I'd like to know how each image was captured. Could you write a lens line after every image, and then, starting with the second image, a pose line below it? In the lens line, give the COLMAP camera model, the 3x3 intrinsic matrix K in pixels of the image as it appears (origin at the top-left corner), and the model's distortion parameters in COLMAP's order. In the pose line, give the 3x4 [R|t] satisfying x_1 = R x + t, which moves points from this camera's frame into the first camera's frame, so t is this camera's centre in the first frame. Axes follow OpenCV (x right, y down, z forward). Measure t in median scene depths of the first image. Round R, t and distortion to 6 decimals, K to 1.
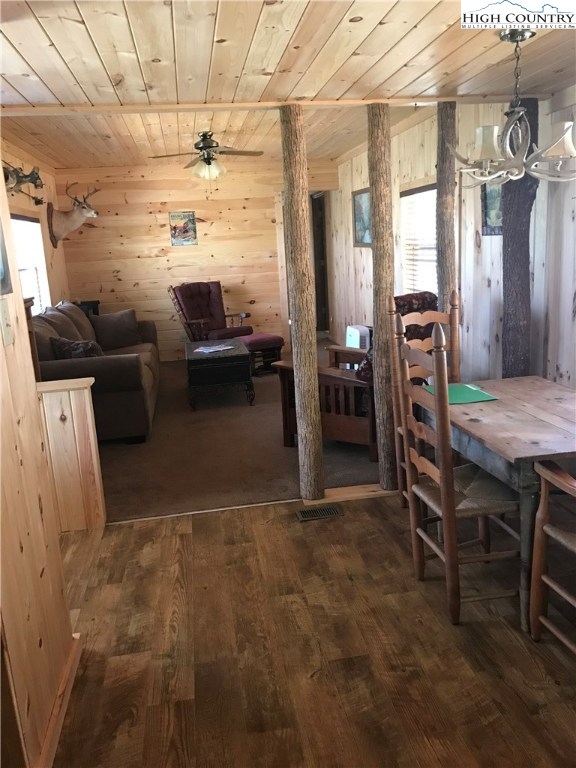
lens RADIAL K [[633.1, 0, 288.0], [0, 633.1, 384.0], [0, 0, 1]] dist [0.028921, -0.001385]
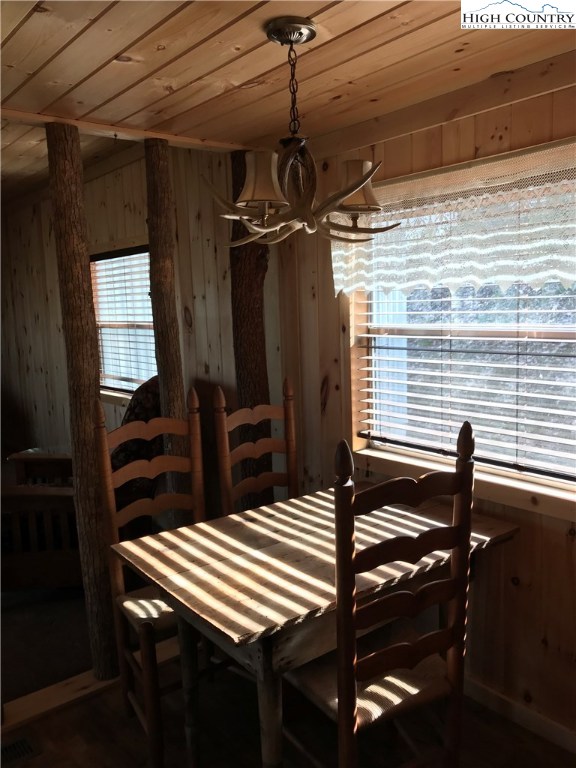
lens RADIAL K [[633.1, 0, 288.0], [0, 633.1, 384.0], [0, 0, 1]] dist [0.028921, -0.001385]
pose [[0.866314, -0.040077, 0.497889, -0.002046], [0.095612, 0.991650, -0.086541, -0.074005], [-0.490263, 0.122575, 0.862912, 0.305094]]
